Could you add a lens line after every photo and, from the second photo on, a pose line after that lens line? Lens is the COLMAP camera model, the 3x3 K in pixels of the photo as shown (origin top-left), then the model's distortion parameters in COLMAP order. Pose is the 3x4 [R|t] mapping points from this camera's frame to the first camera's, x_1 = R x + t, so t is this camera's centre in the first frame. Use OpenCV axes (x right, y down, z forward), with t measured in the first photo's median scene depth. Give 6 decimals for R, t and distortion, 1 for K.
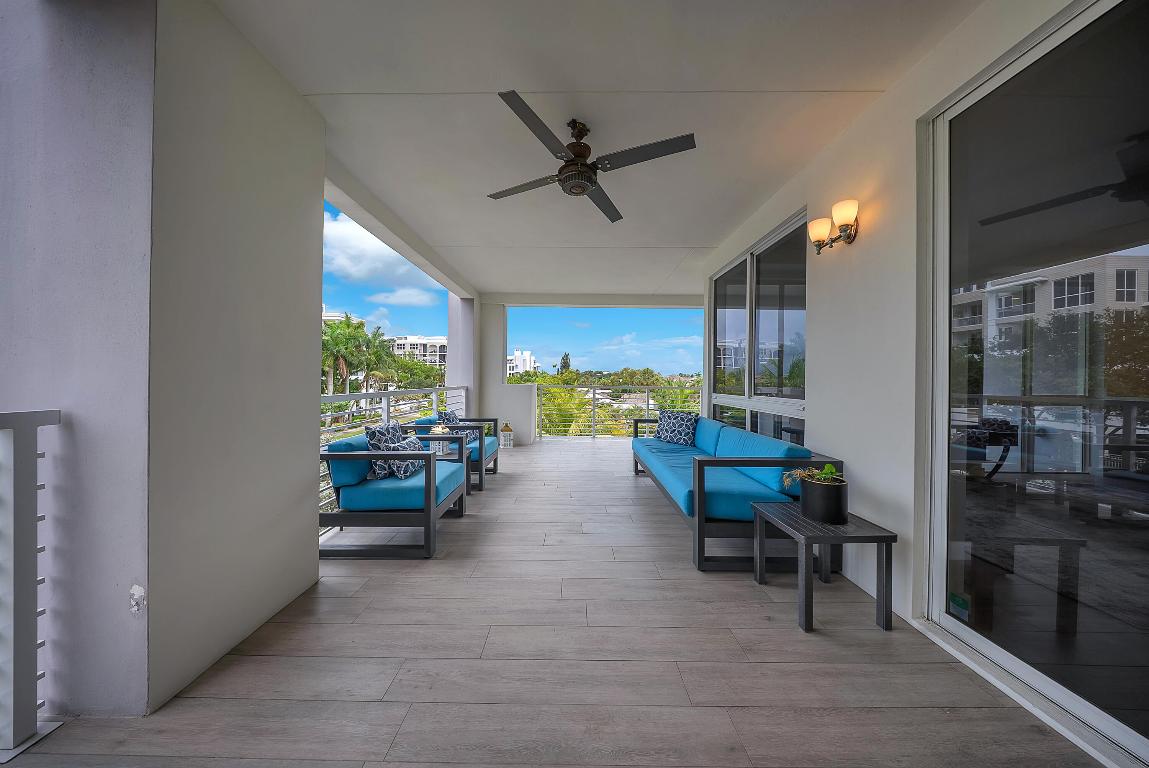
lens RADIAL K [[348.3, 0, 570.7], [0, 348.3, 380.6], [0, 0, 1]] dist [-0.000314, -0.000131]
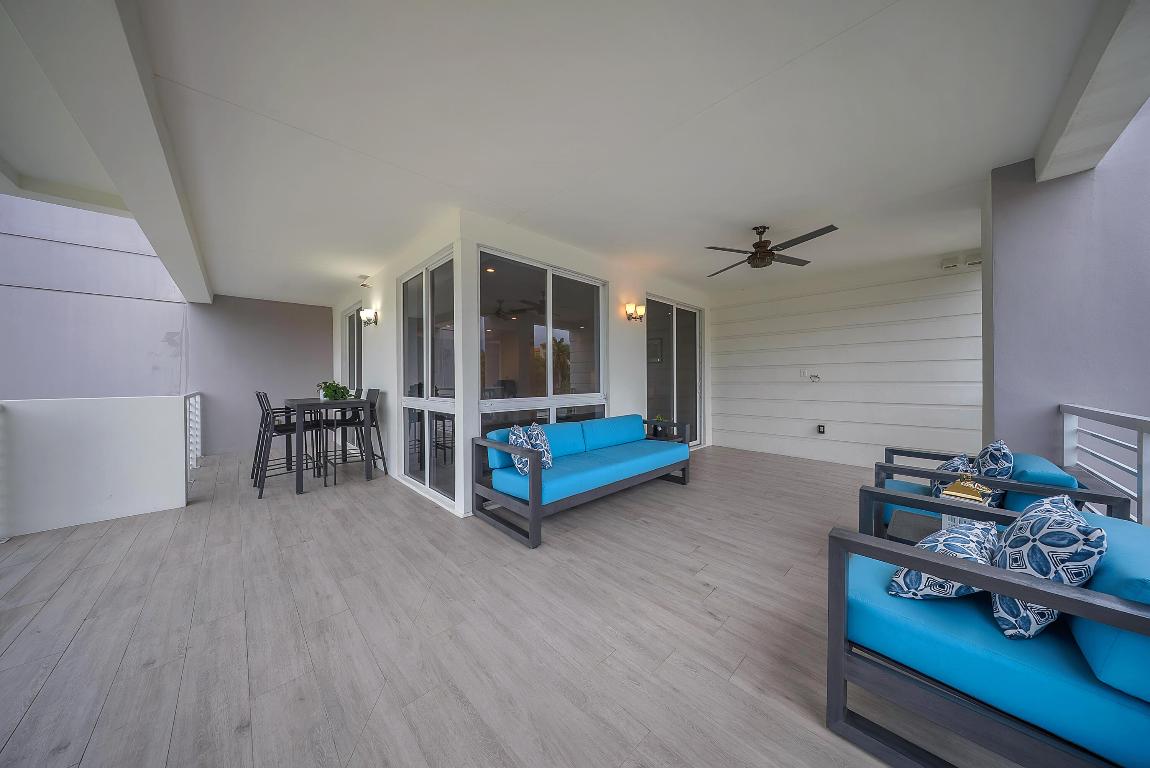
lens RADIAL K [[348.6, 0, 571.2], [0, 348.6, 380.6], [0, 0, 1]] dist [-0.000314, -0.000131]
pose [[-0.687187, -0.010688, 0.726402, -0.346816], [-0.001514, 0.999911, 0.013279, -0.009992], [-0.726479, 0.008025, -0.687142, 1.737510]]
